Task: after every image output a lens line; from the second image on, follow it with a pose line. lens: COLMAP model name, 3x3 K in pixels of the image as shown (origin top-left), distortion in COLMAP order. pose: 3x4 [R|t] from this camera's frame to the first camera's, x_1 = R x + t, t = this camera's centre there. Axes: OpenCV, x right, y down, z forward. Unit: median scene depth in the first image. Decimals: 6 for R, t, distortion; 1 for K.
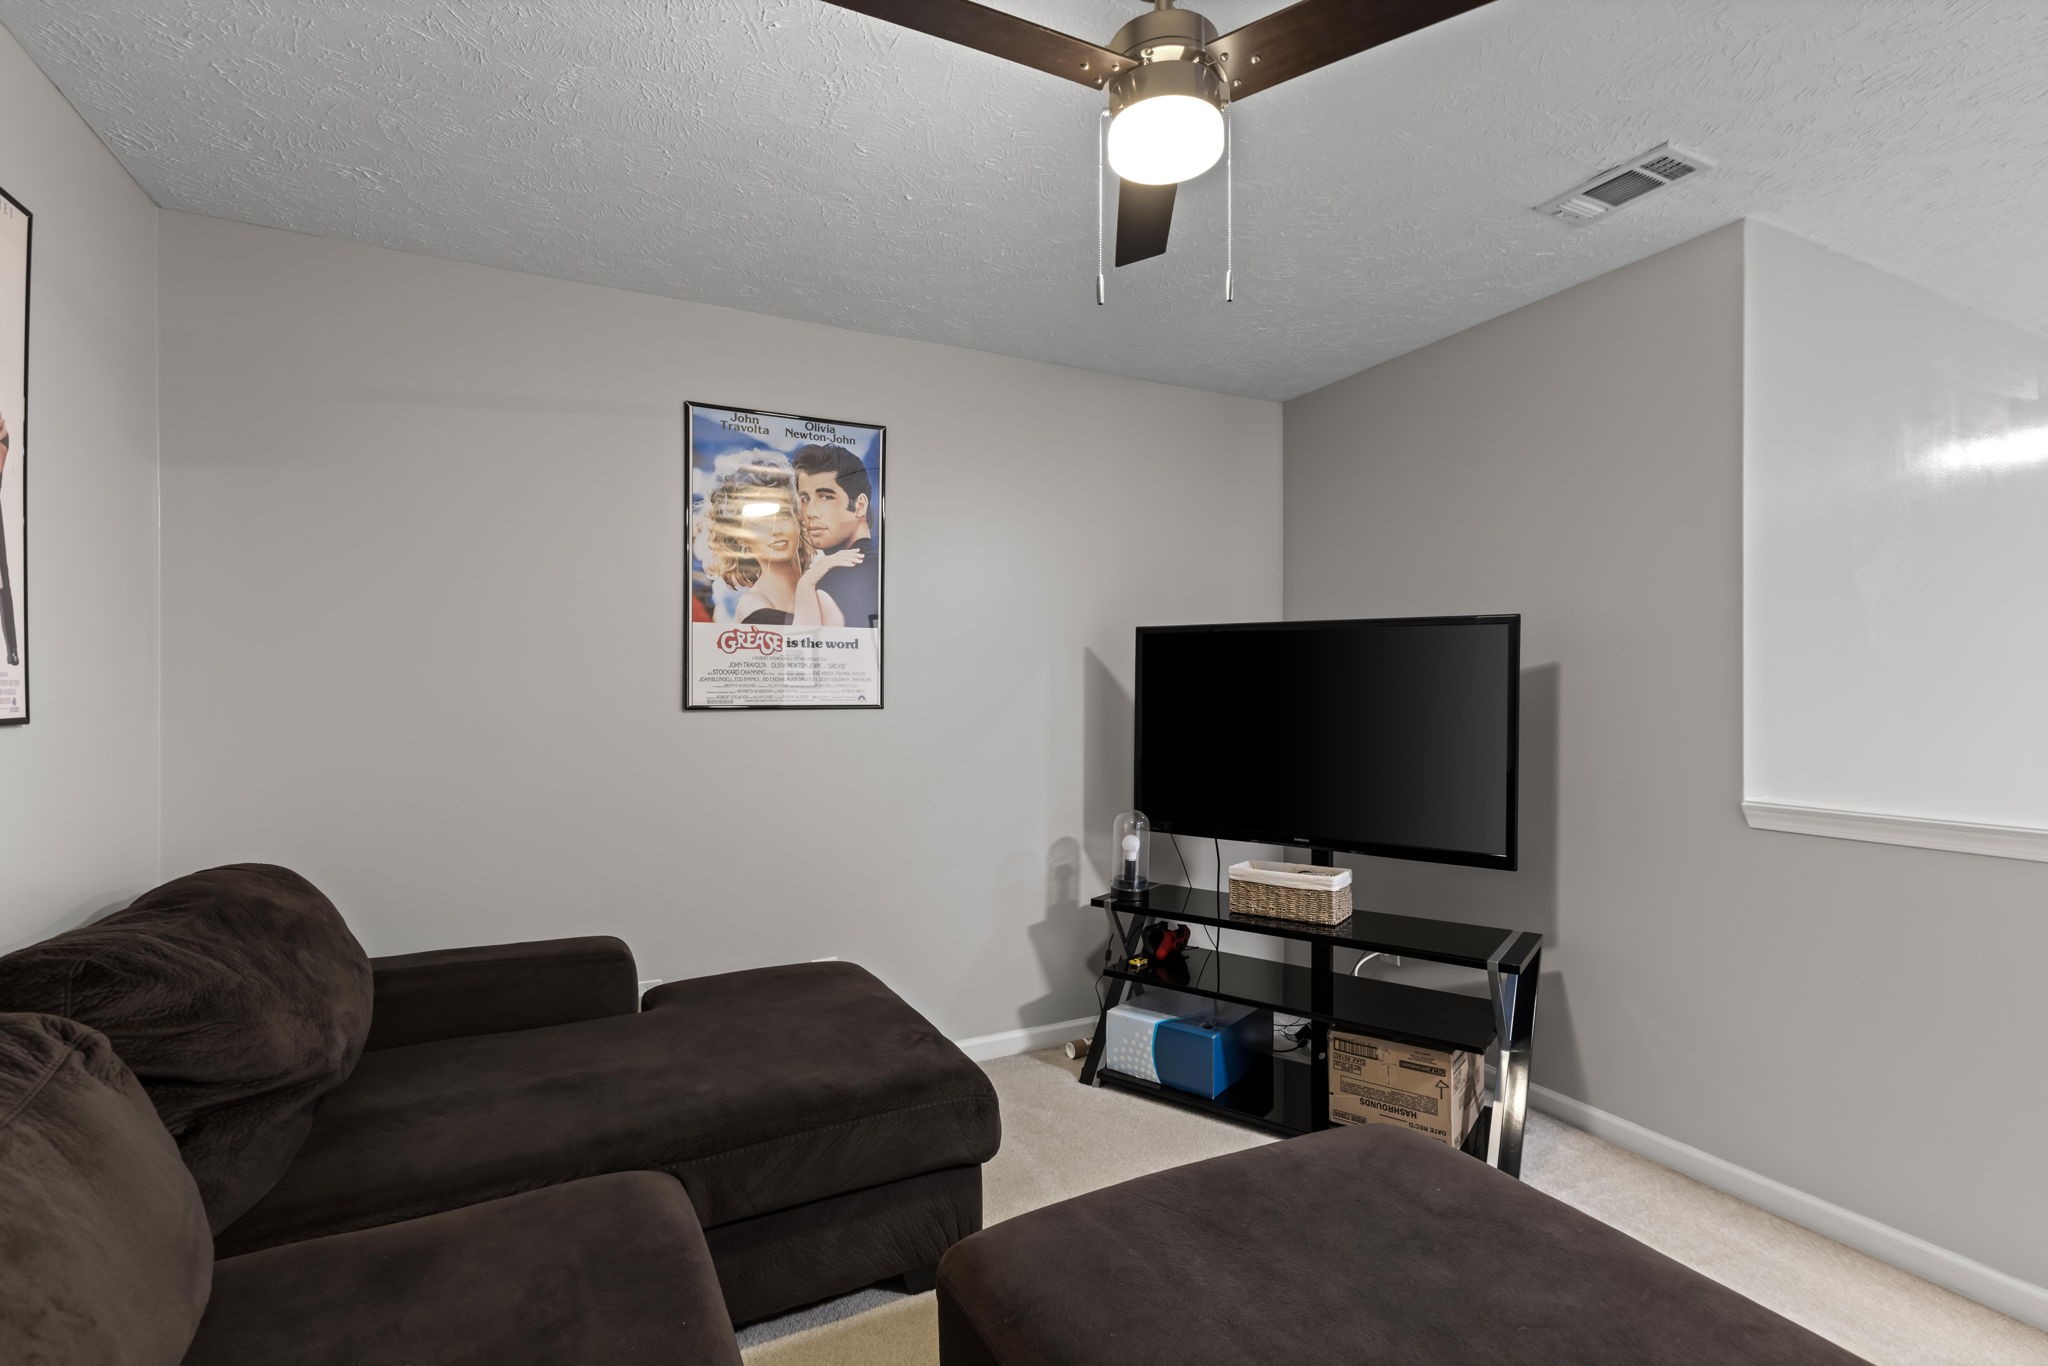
lens RADIAL K [[926.9, 0, 1038.7], [0, 926.9, 690.0], [0, 0, 1]] dist [0.007667, -0.000184]
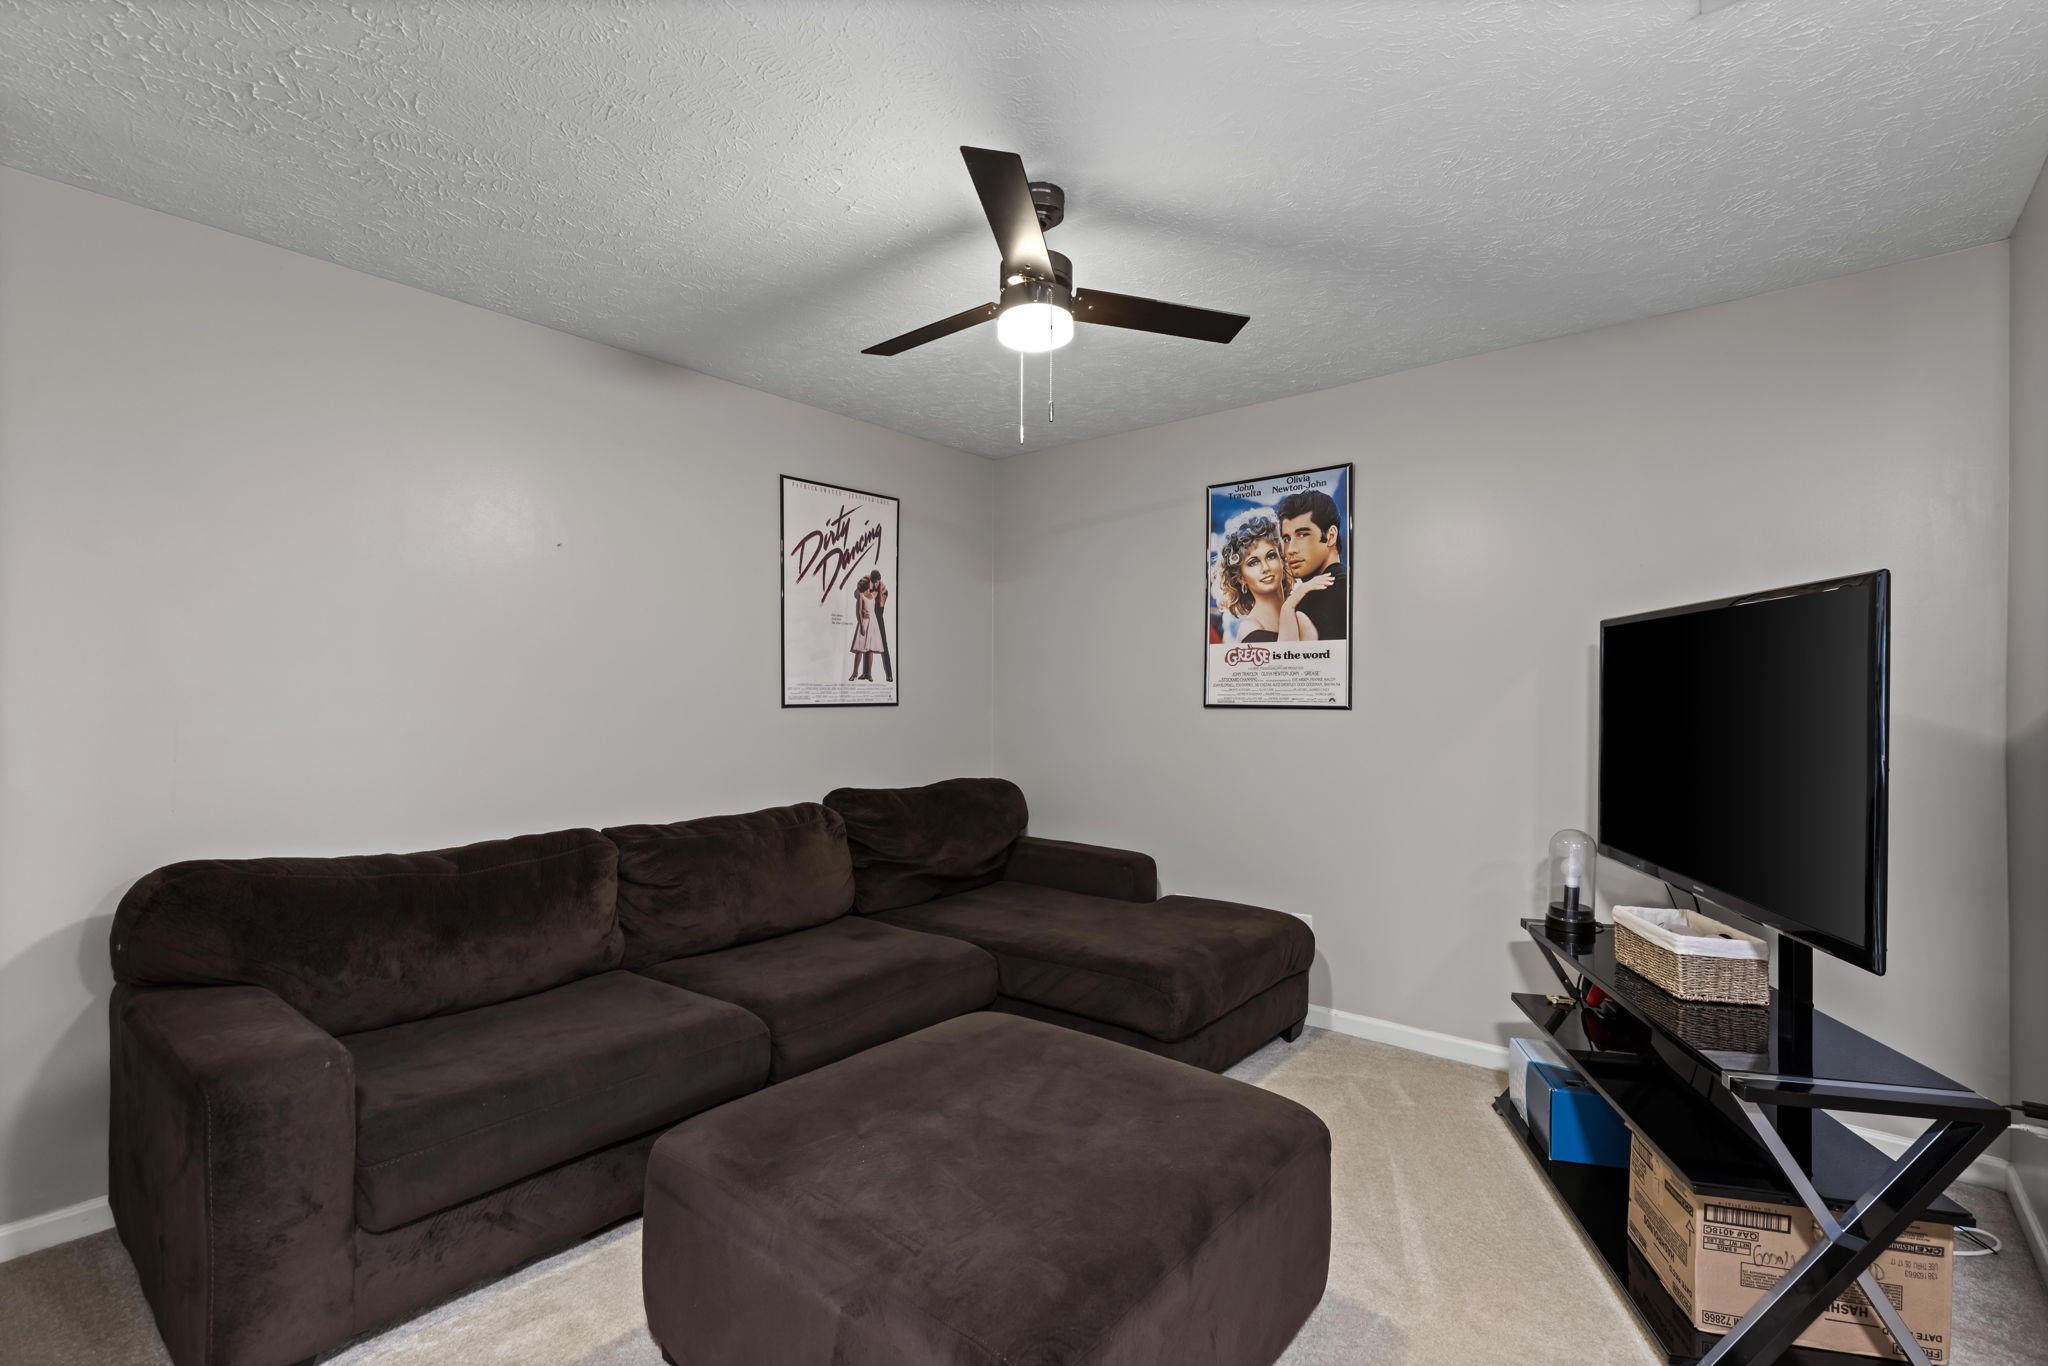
lens RADIAL K [[926.9, 0, 1038.7], [0, 926.9, 690.0], [0, 0, 1]] dist [0.007667, -0.000184]
pose [[0.413433, -0.005119, -0.910520, 0.746808], [-0.005825, 0.999949, -0.008267, 0.007967], [0.910516, 0.008722, 0.413382, 0.185766]]
